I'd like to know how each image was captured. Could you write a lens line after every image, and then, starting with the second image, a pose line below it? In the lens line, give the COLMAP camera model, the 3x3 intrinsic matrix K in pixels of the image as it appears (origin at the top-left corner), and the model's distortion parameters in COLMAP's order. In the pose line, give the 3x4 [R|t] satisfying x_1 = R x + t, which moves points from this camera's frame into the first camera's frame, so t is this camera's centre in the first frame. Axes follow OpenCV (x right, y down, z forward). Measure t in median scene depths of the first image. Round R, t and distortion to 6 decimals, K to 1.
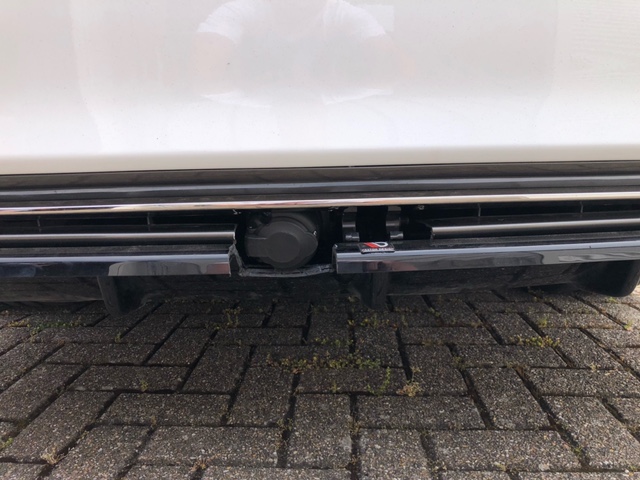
lens RADIAL K [[530.3, 0, 319.2], [0, 530.3, 243.6], [0, 0, 1]] dist [0.008610, -0.023386]
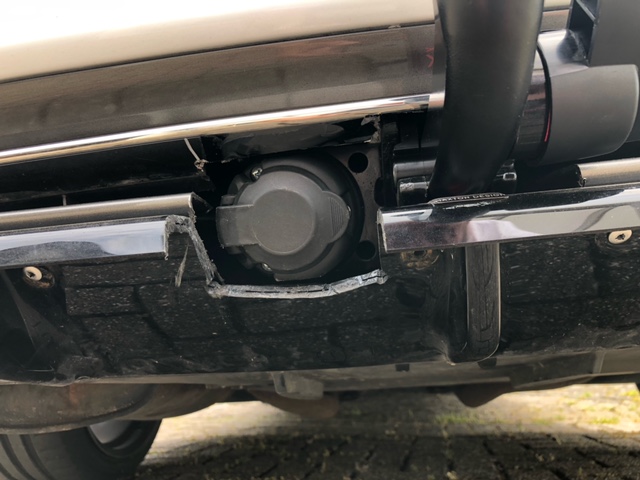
lens RADIAL K [[530.3, 0, 320.8], [0, 530.3, 240.8], [0, 0, 1]] dist [0.008610, -0.023386]
pose [[0.988934, -0.072417, -0.129485, 0.018810], [0.018502, 0.926163, -0.376669, 0.115960], [0.147201, 0.370105, 0.917254, 0.273737]]
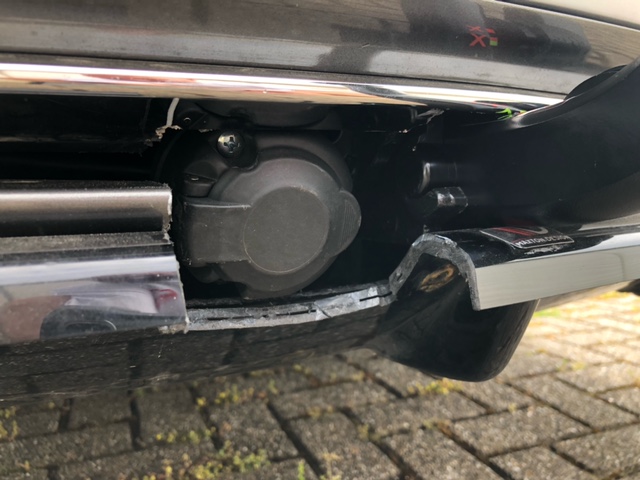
lens RADIAL K [[530.3, 0, 320.5], [0, 530.3, 237.3], [0, 0, 1]] dist [0.008610, -0.023386]
pose [[0.907485, -0.038773, 0.418290, -0.107390], [0.089580, 0.990690, -0.102514, 0.023680], [-0.410421, 0.130501, 0.902510, 0.343599]]
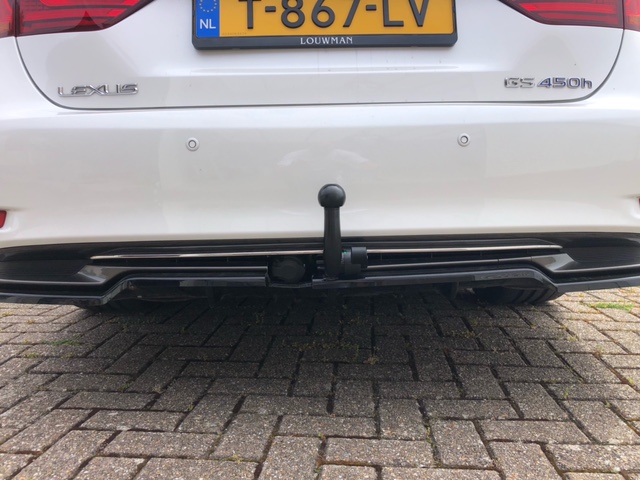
lens RADIAL K [[530.3, 0, 323.6], [0, 530.3, 244.7], [0, 0, 1]] dist [0.008610, -0.023386]
pose [[0.999545, 0.004538, -0.029824, 0.069998], [-0.005470, 0.999497, -0.031246, -0.020470], [0.029667, 0.031394, 0.999067, -0.584713]]
